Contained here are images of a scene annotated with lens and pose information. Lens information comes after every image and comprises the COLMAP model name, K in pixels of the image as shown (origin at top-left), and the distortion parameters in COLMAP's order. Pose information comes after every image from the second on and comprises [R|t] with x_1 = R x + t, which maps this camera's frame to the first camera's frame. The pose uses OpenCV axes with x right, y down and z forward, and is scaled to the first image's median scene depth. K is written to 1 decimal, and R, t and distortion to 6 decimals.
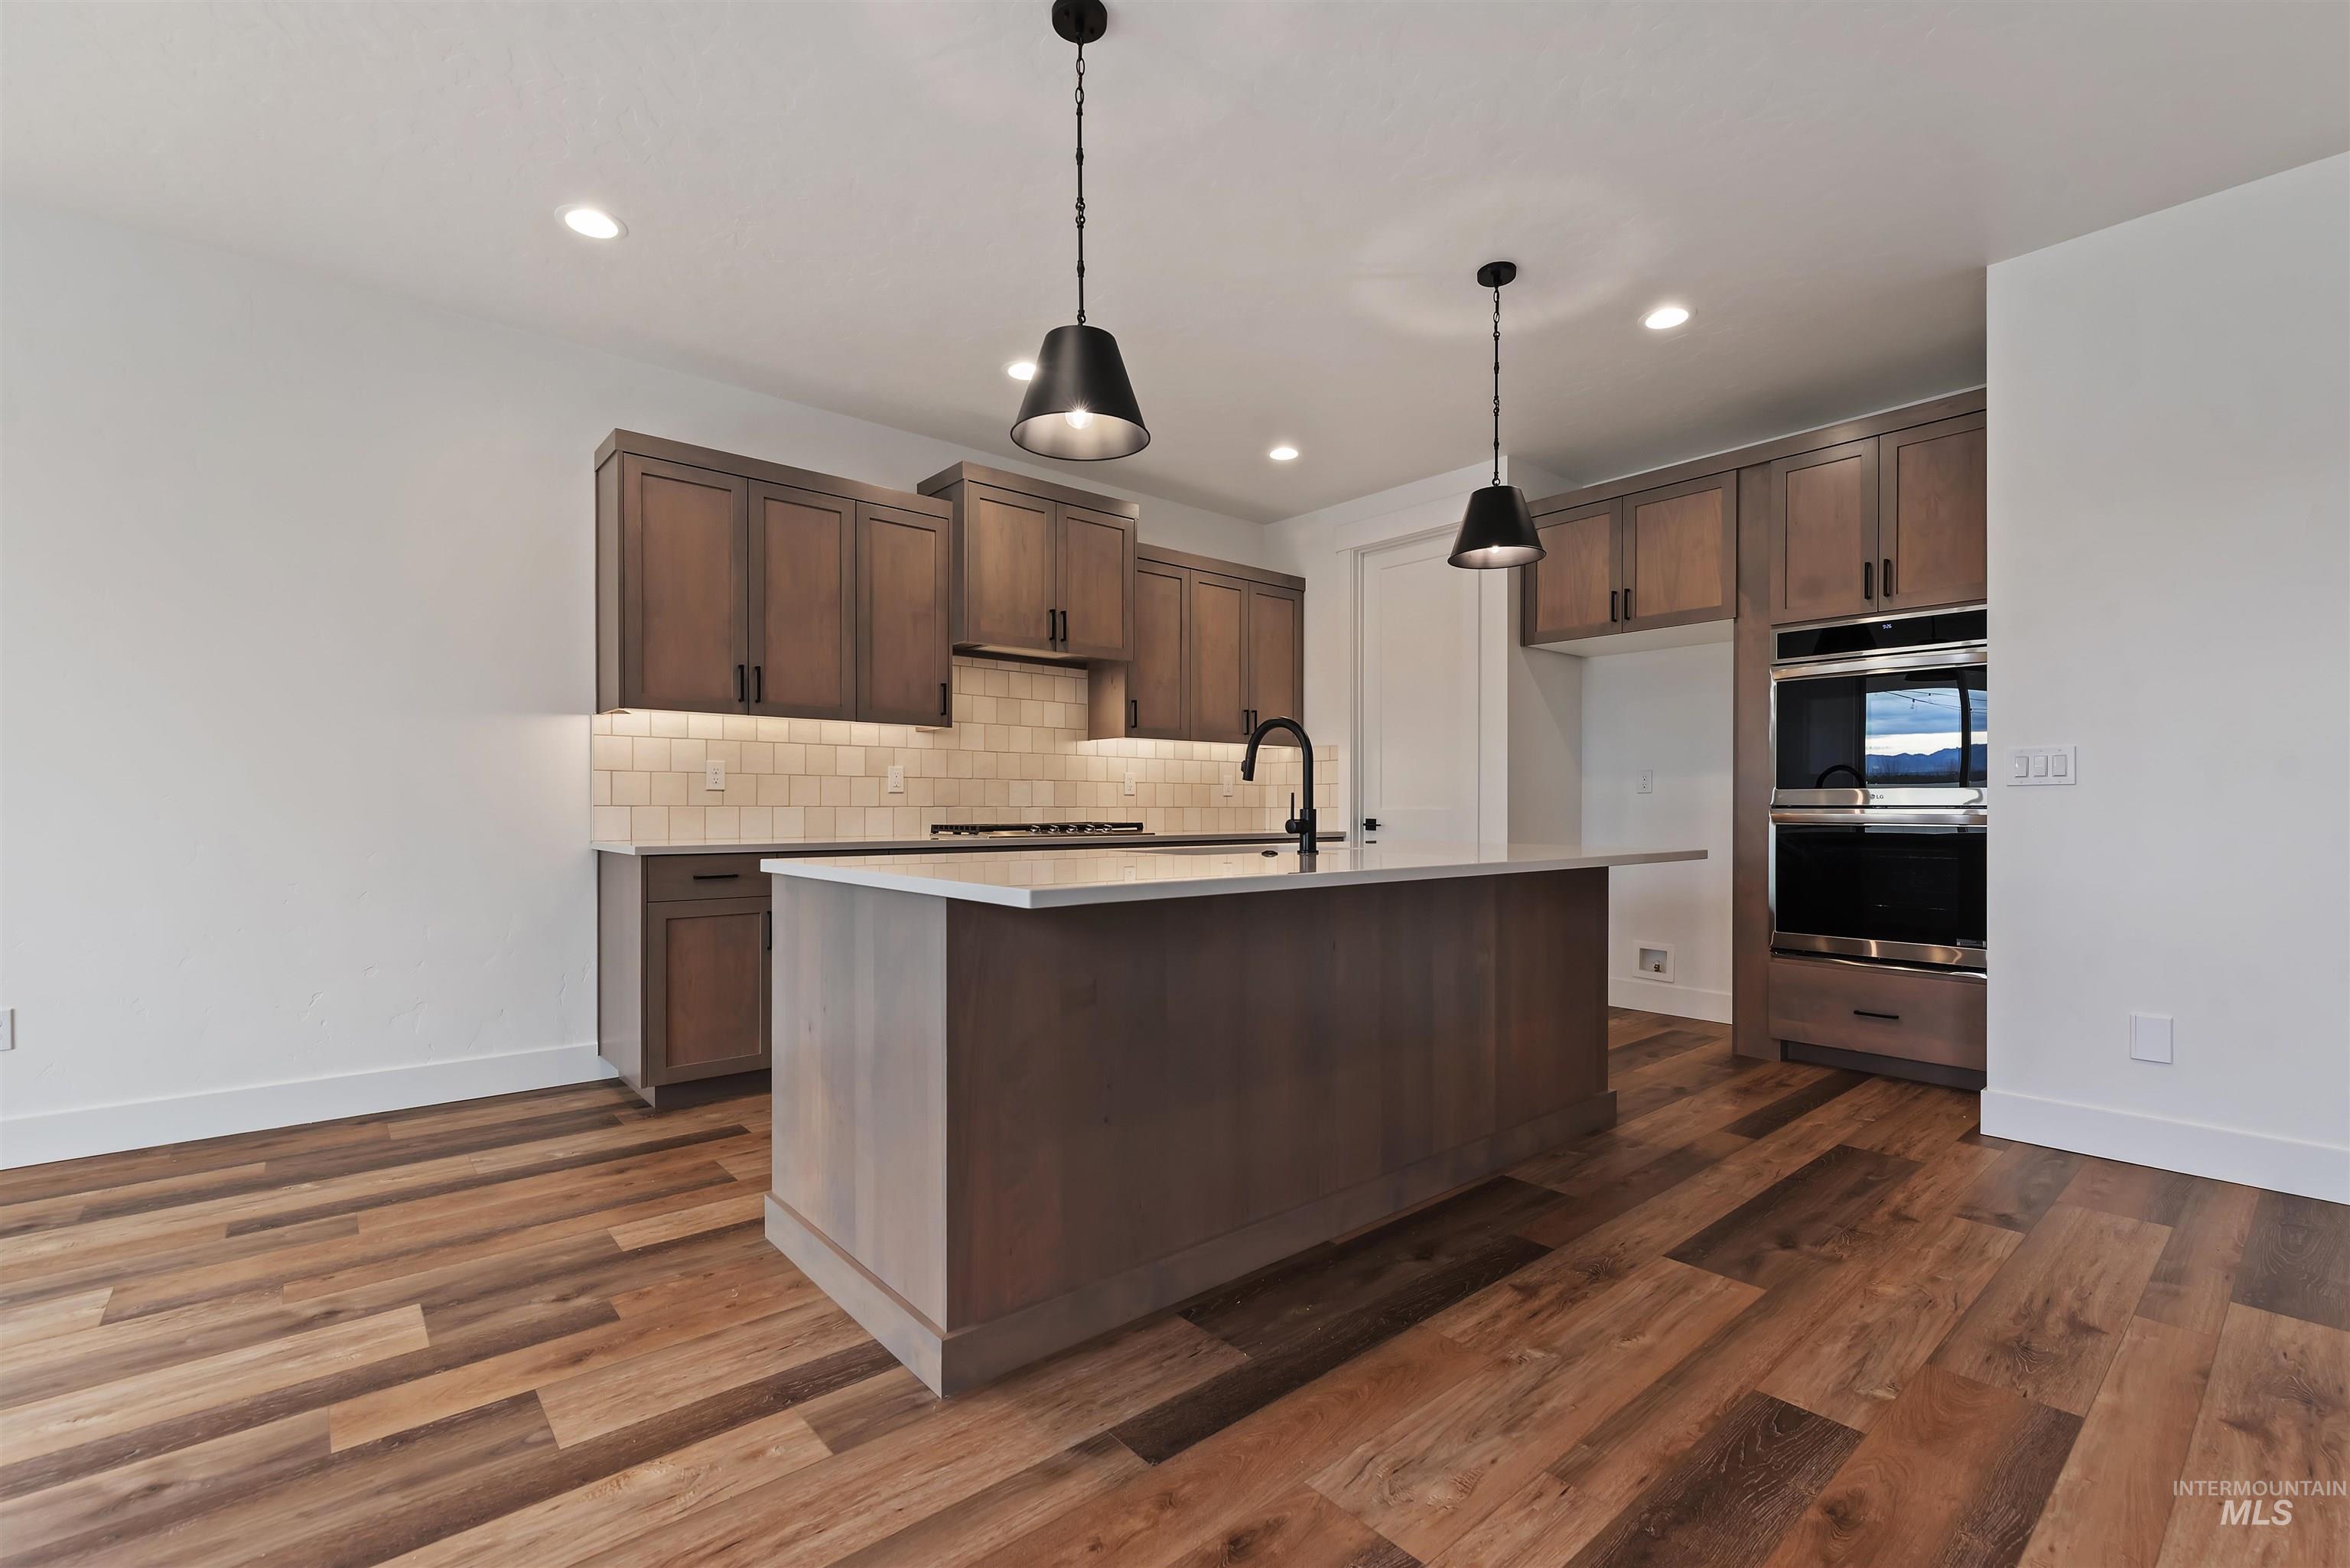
lens RADIAL K [[1021.2, 0, 1177.7], [0, 1021.2, 816.9], [0, 0, 1]] dist [0.001756, 0.000449]
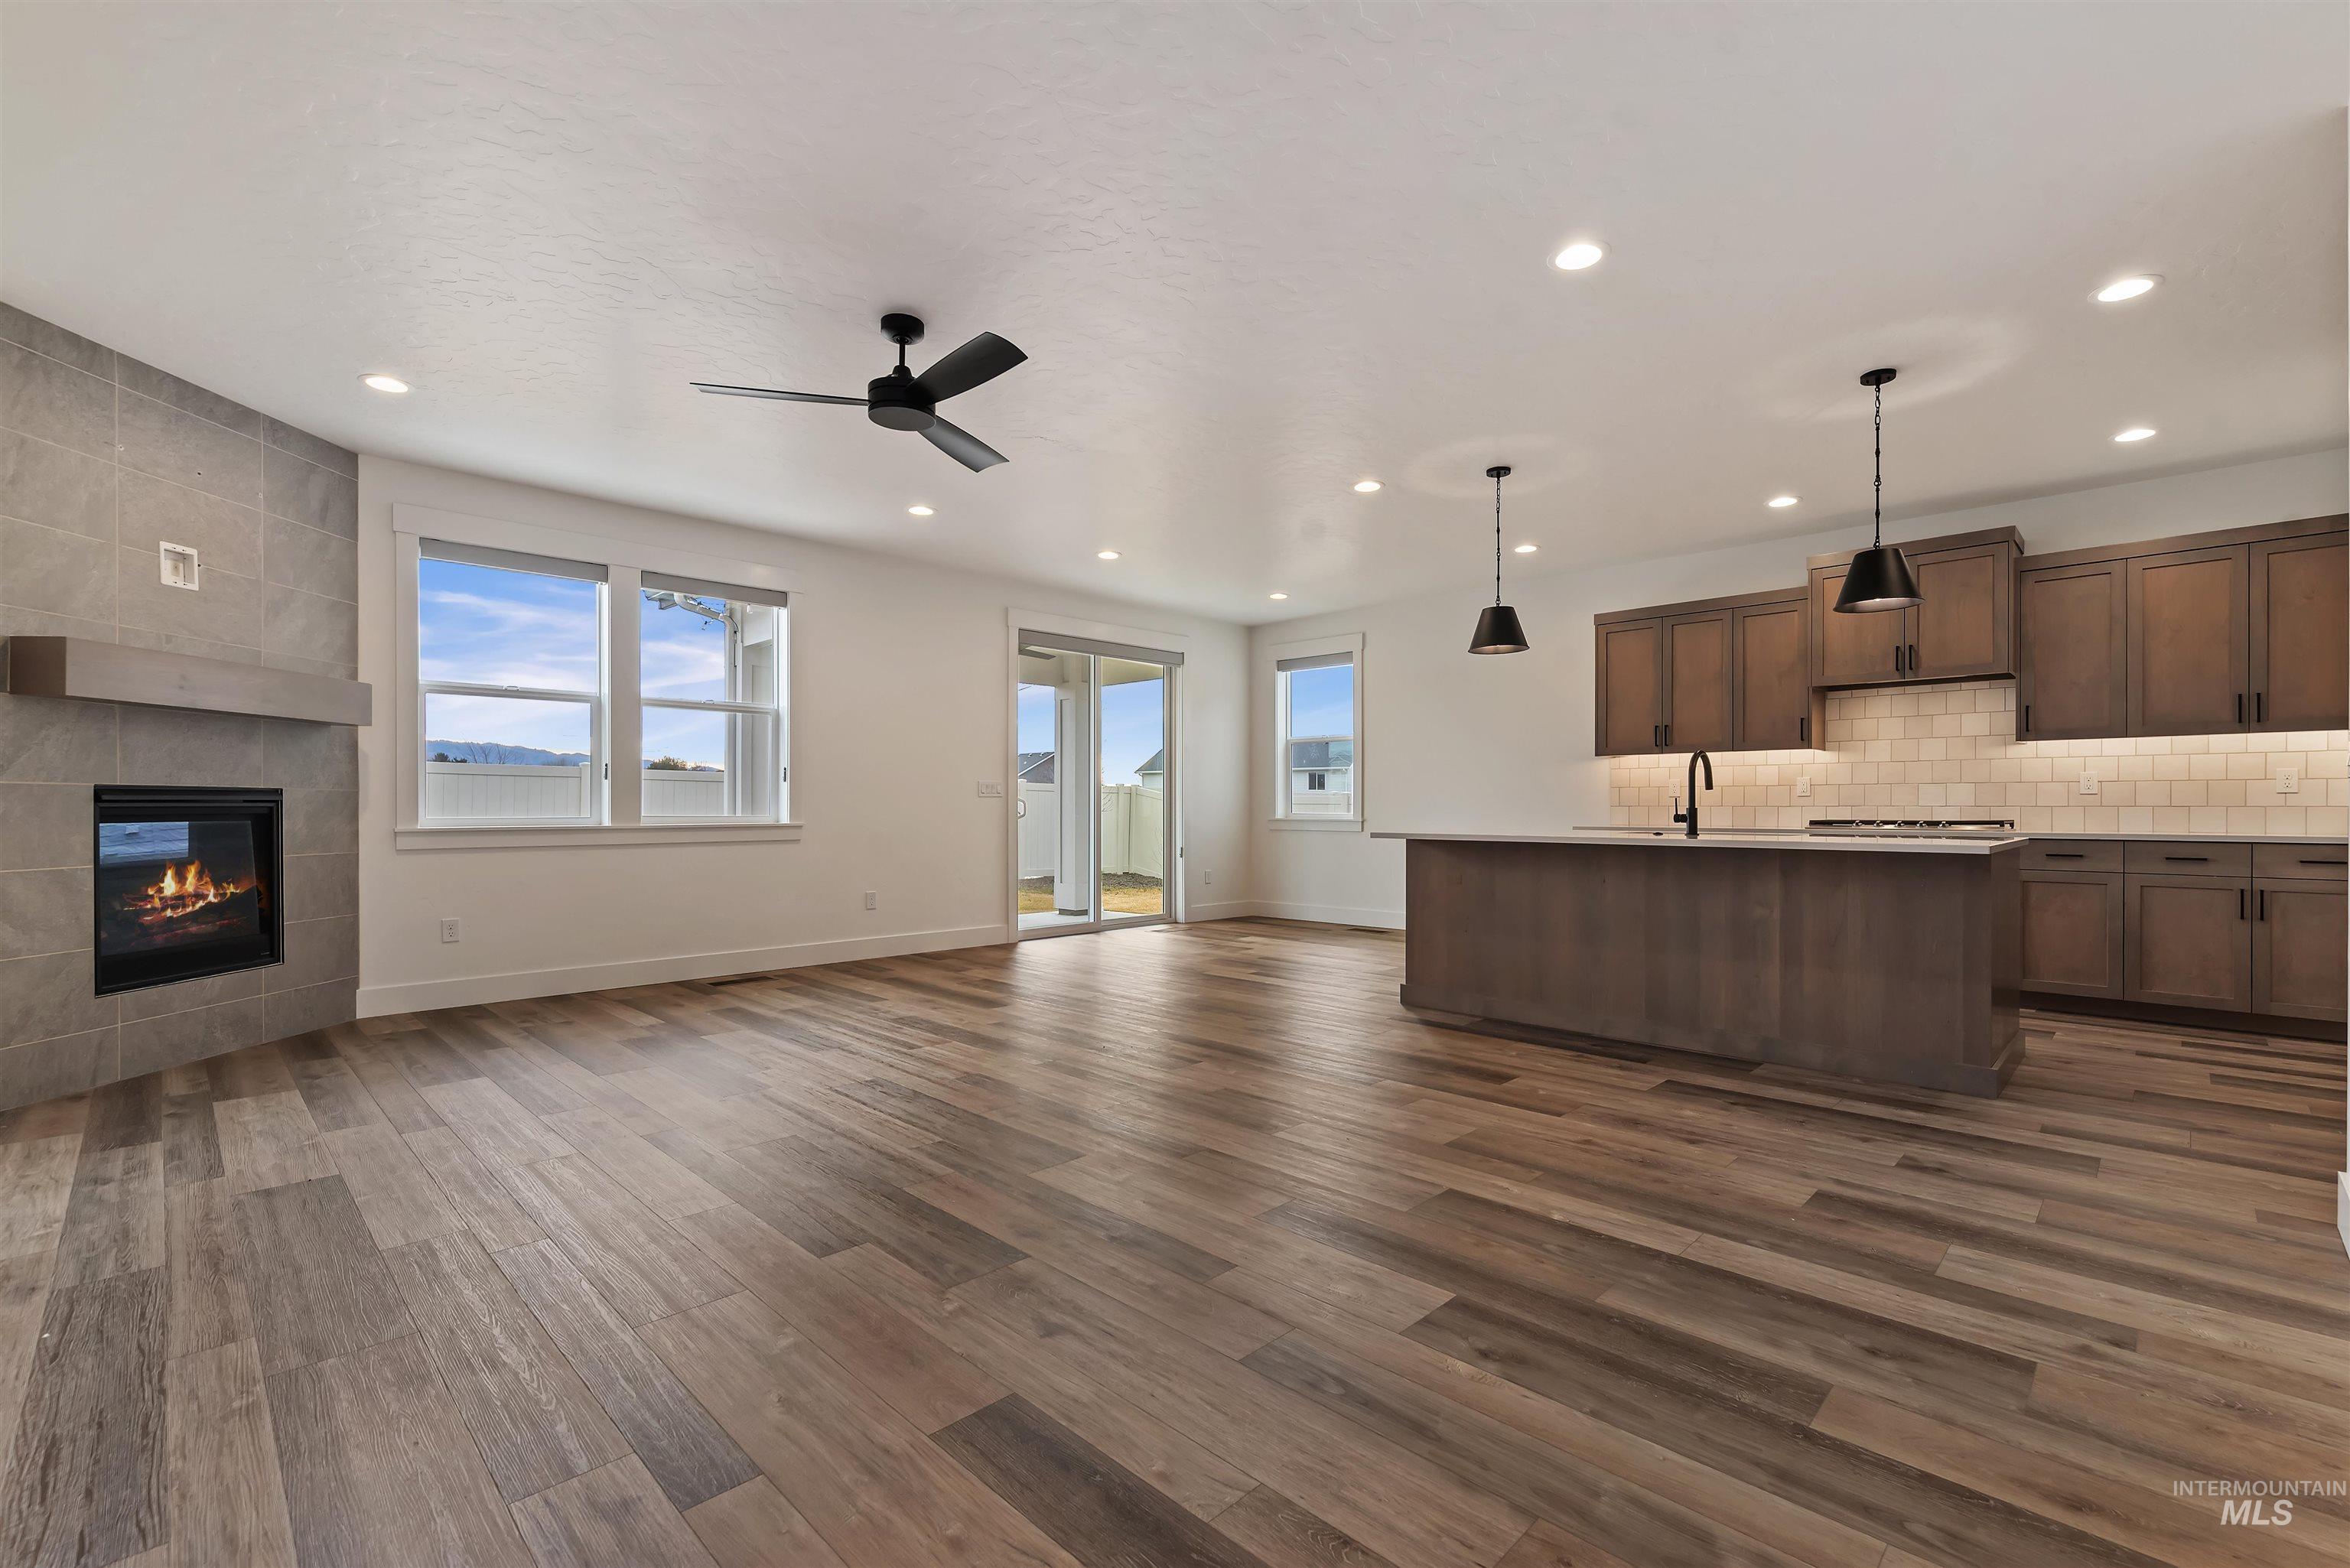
lens RADIAL K [[1012.8, 0, 1181.4], [0, 1012.8, 814.5], [0, 0, 1]] dist [0.000720, 0.000287]
pose [[0.079686, 0.007270, -0.996794, 1.641517], [-0.007772, 0.999948, 0.006672, -0.001983], [0.996790, 0.007215, 0.079738, 0.067408]]
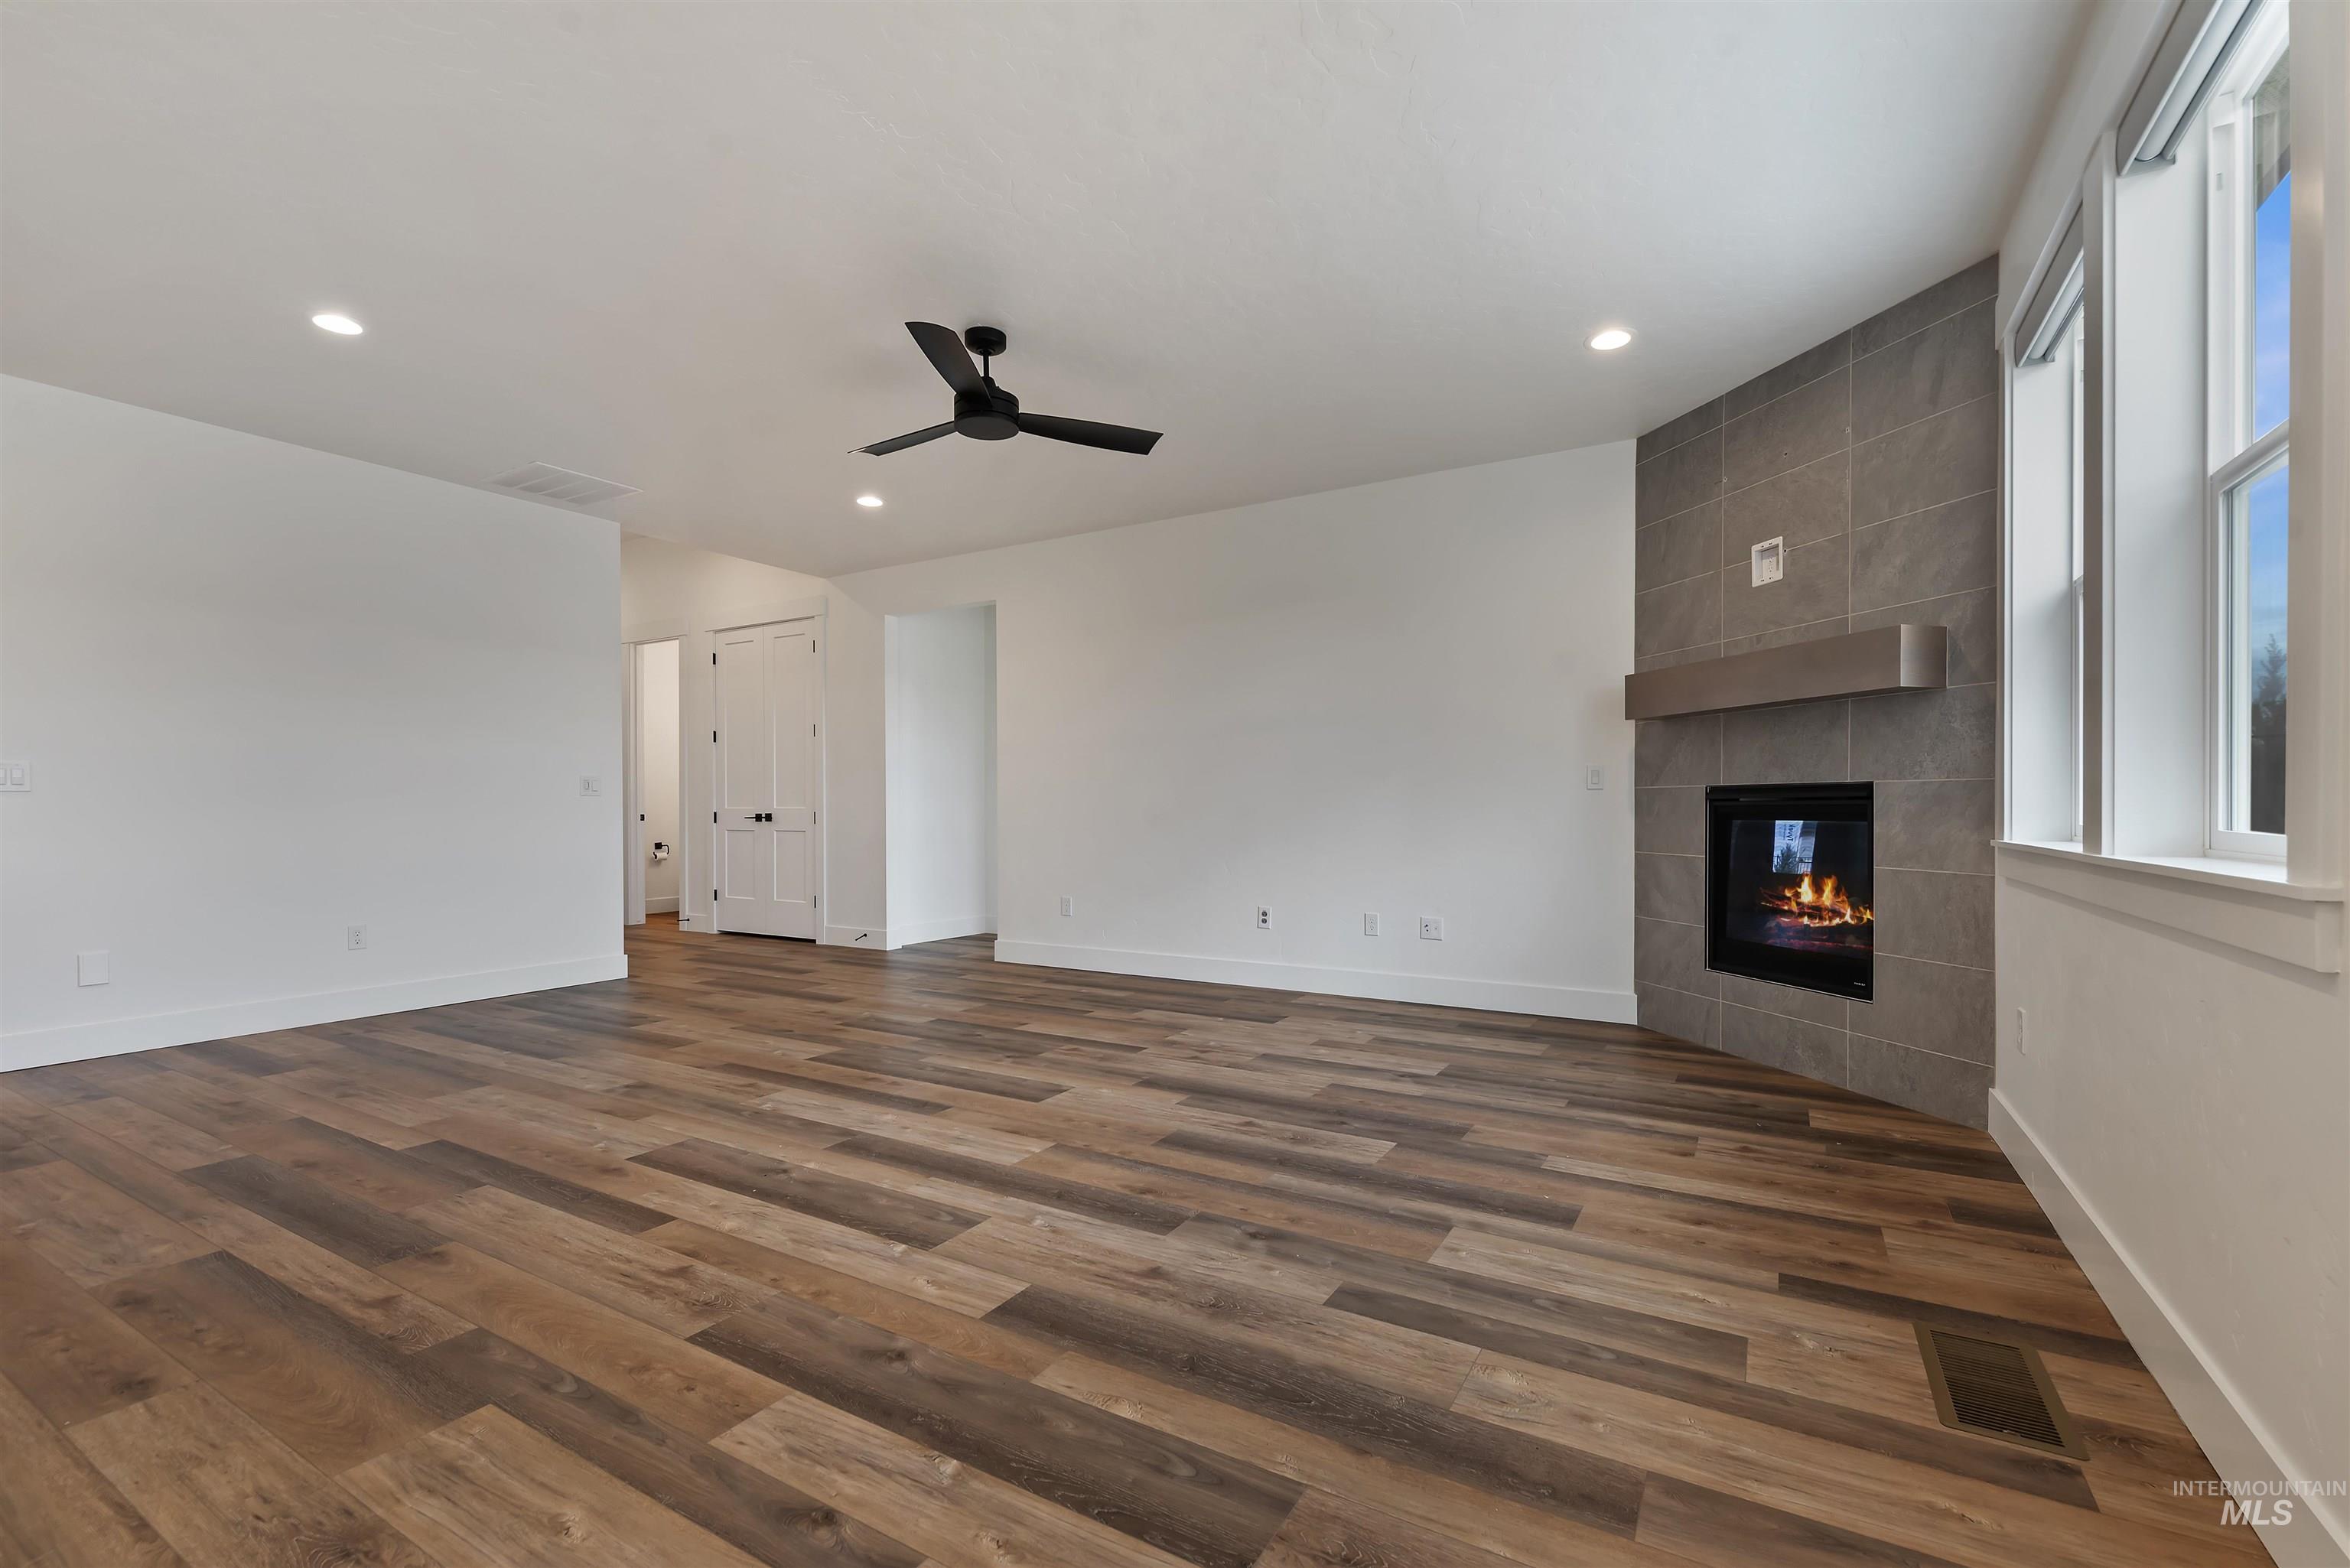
lens RADIAL K [[1022.4, 0, 1128.4], [0, 1022.4, 831.3], [0, 0, 1]] dist [-0.000415, -0.000026]
pose [[-0.297721, -0.002929, 0.954649, -0.850266], [0.007049, 0.999961, 0.005266, 0.023840], [-0.954627, 0.008298, -0.297688, 0.040128]]
